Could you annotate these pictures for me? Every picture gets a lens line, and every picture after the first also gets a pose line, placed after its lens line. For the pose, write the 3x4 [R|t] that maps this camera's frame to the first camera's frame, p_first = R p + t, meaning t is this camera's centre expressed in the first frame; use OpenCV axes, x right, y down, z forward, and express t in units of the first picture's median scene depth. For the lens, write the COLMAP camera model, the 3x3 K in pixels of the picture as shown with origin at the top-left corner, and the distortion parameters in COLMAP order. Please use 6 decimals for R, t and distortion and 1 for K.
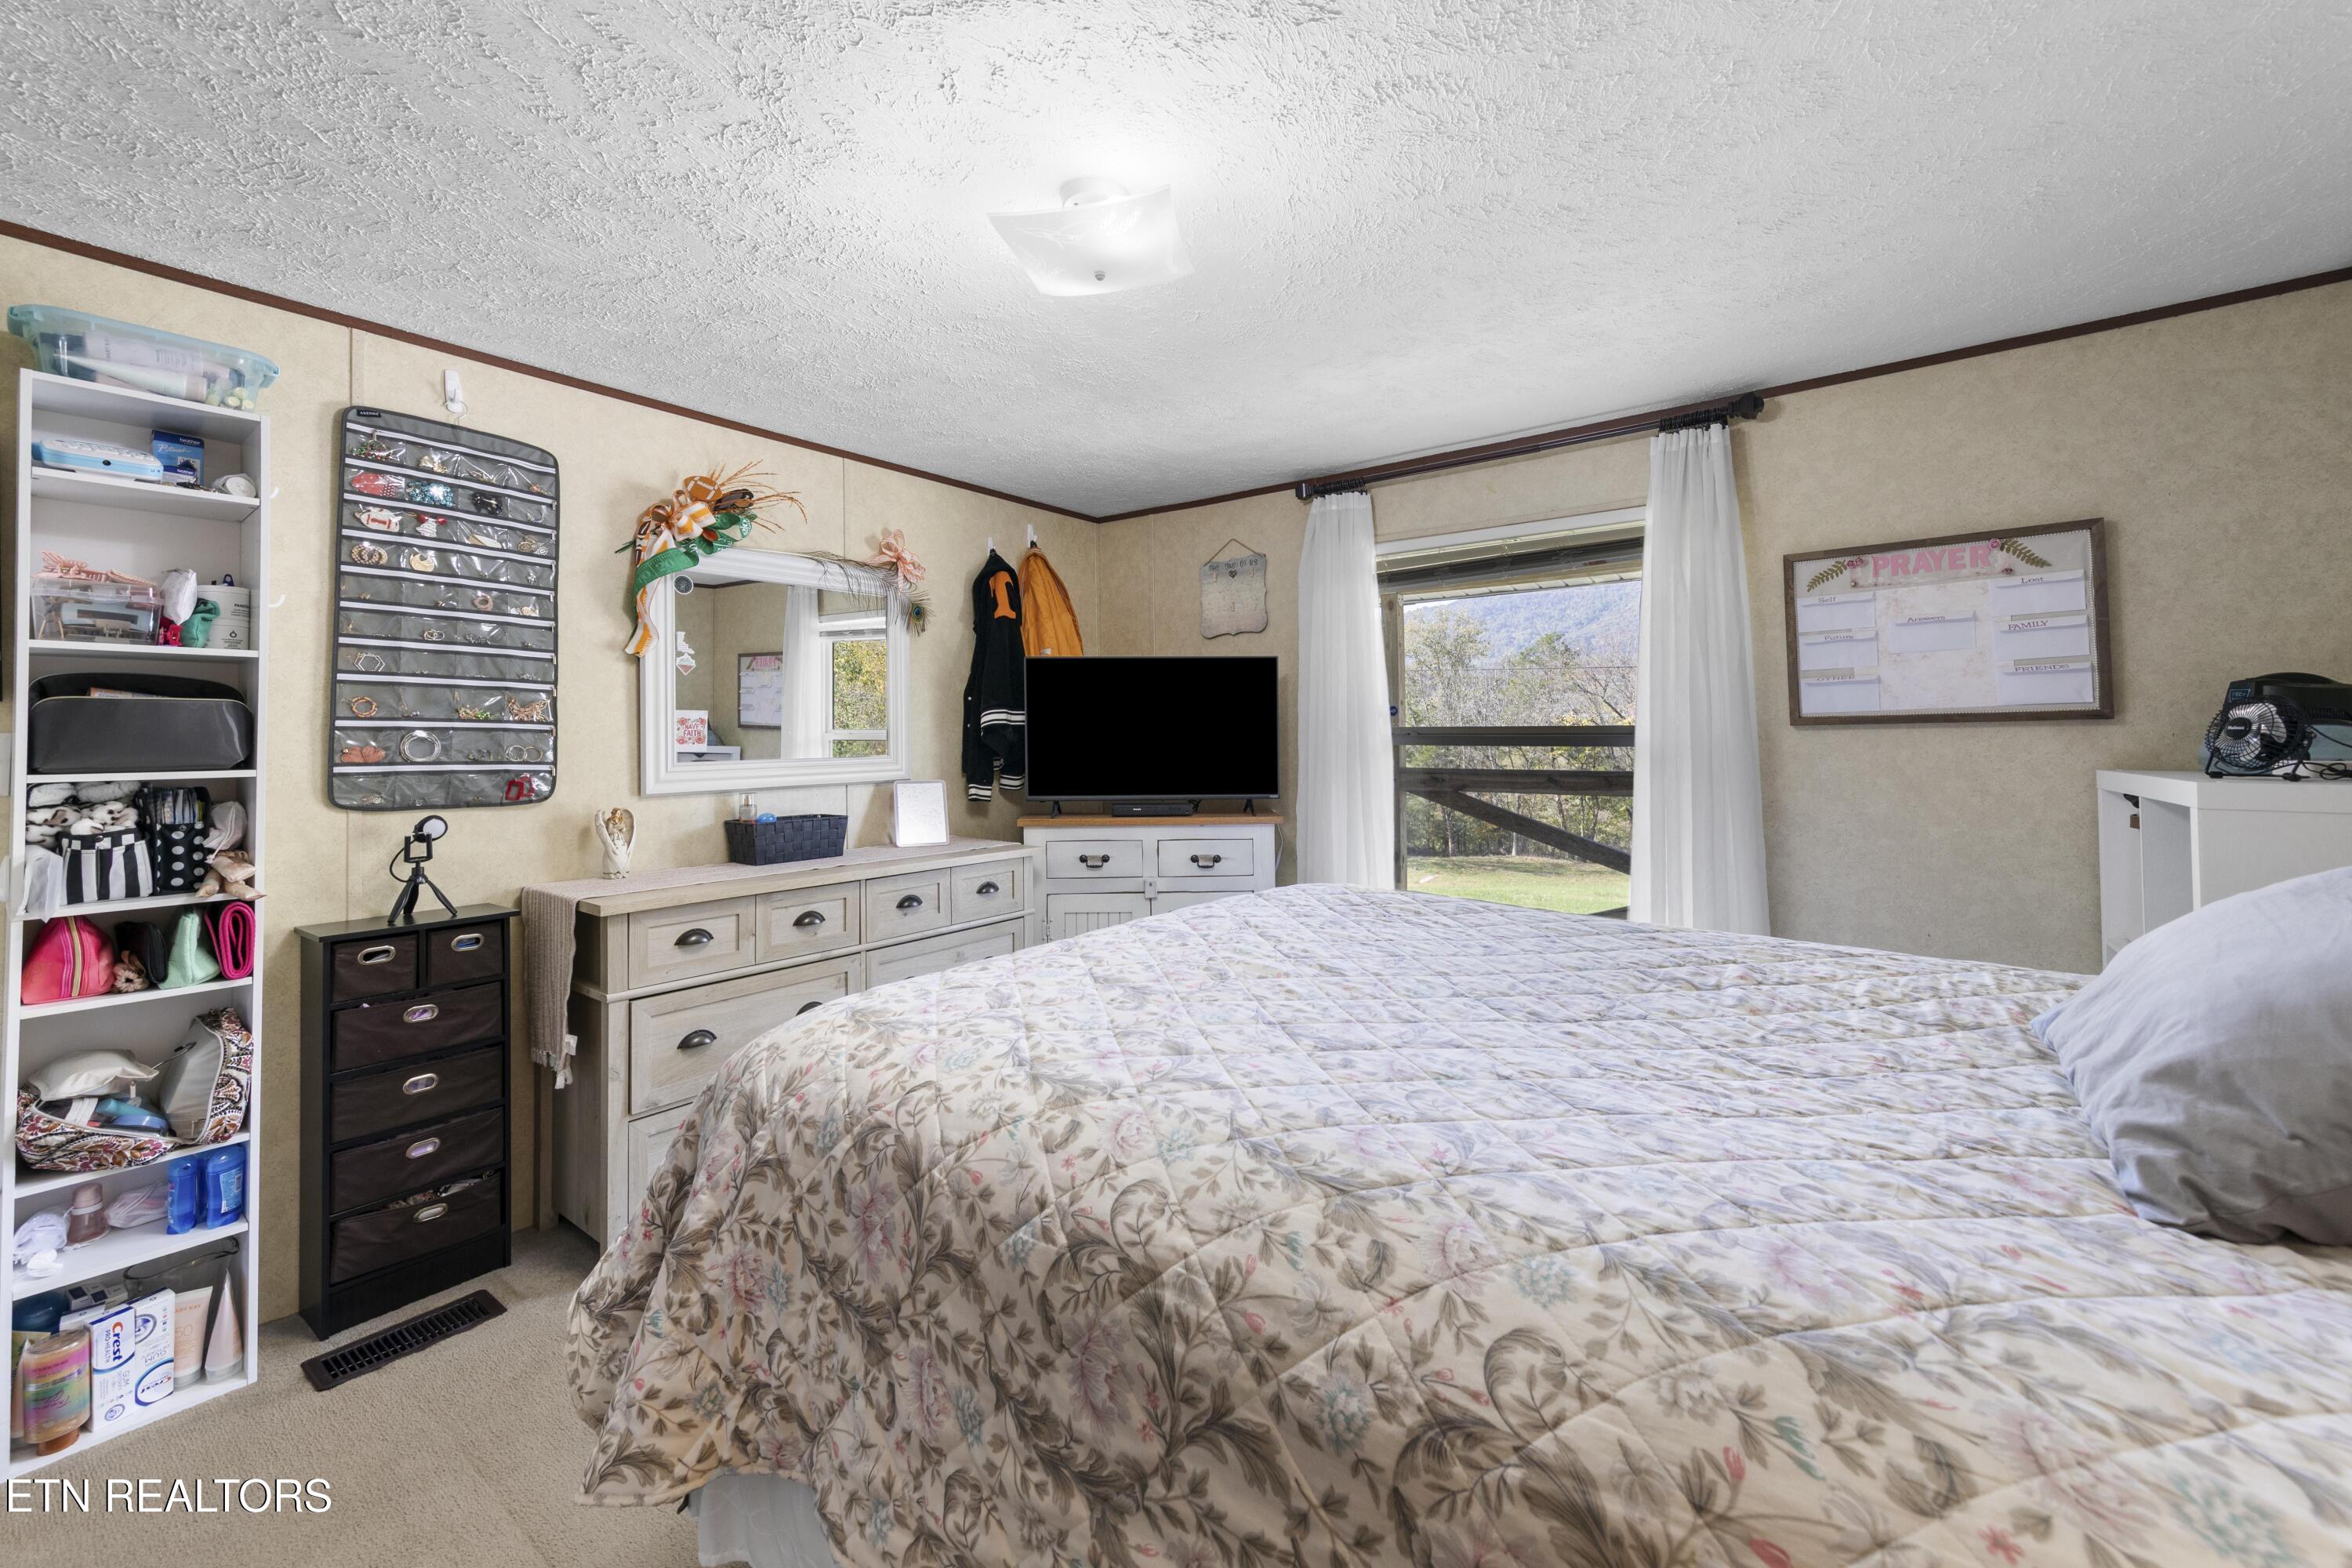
lens RADIAL K [[934.6, 0, 1178.1], [0, 934.6, 721.8], [0, 0, 1]] dist [0.000070, -0.000712]
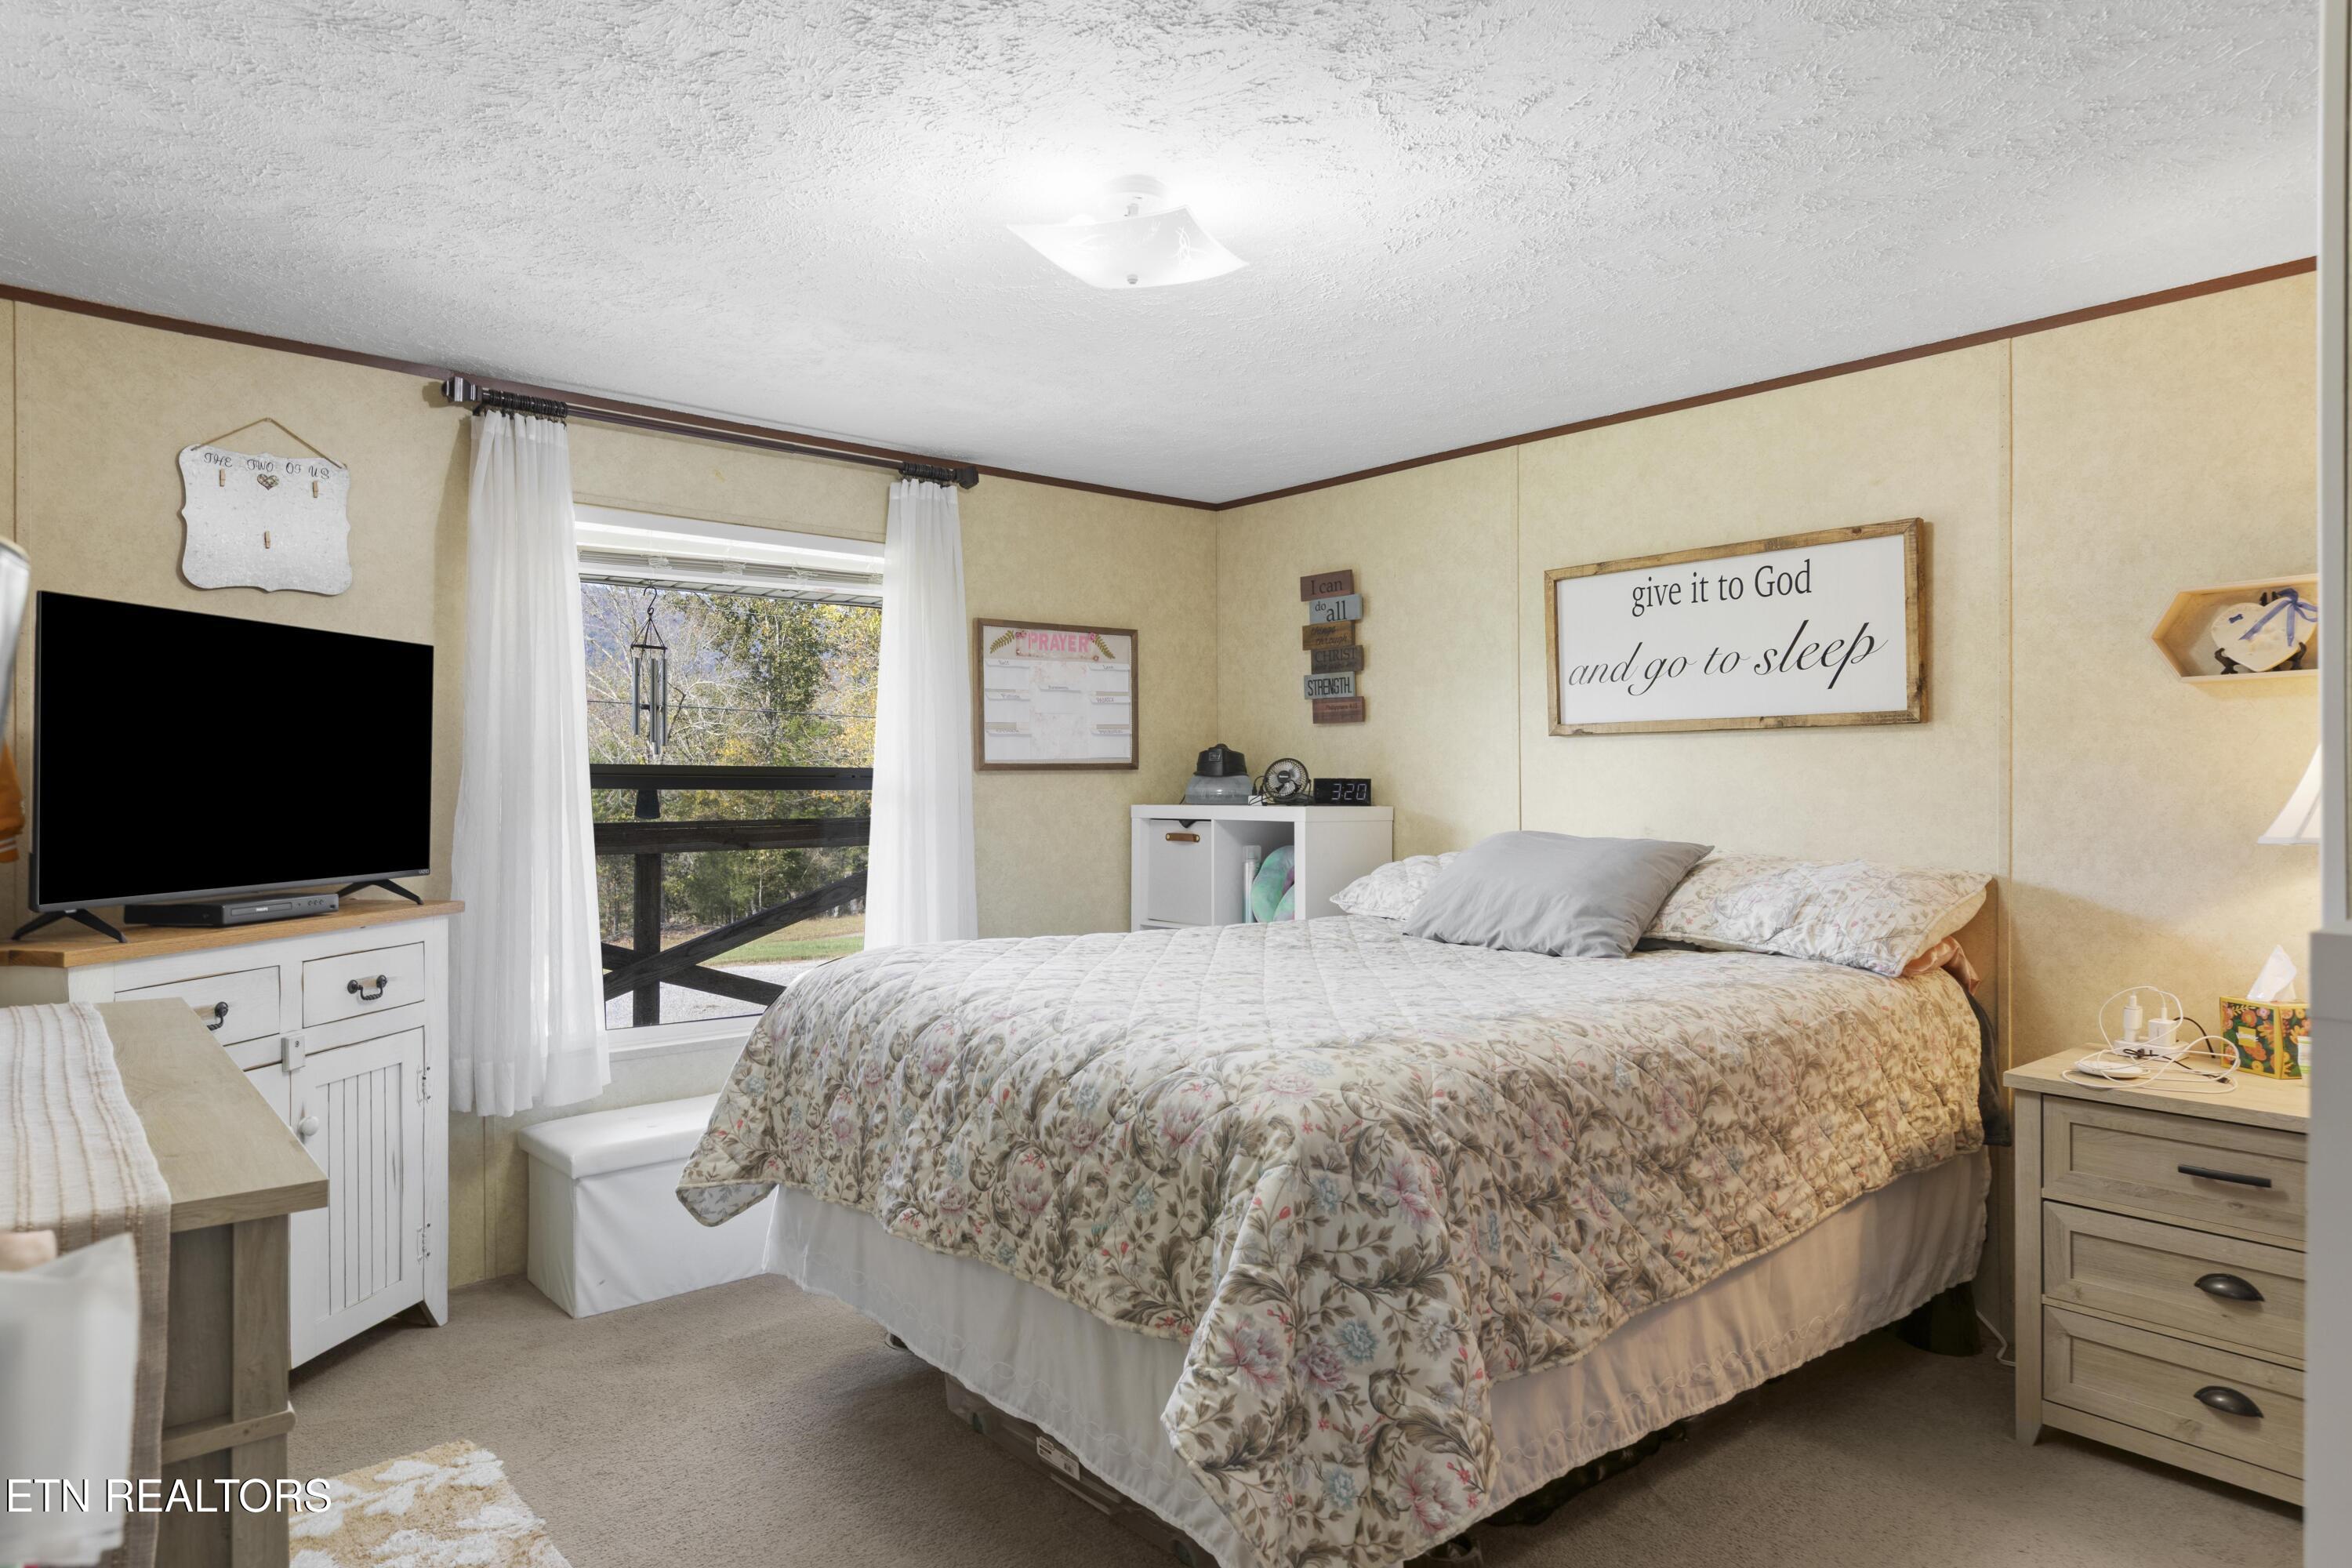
lens RADIAL K [[1379.8, 0, 1176.0], [0, 1379.8, 784.0], [0, 0, 1]] dist [-0.000259, 0.000597]
pose [[0.203904, 0.005705, 0.978974, -0.993249], [-0.018330, 0.999830, -0.002009, 0.020196], [-0.978819, -0.017535, 0.203974, 0.468115]]
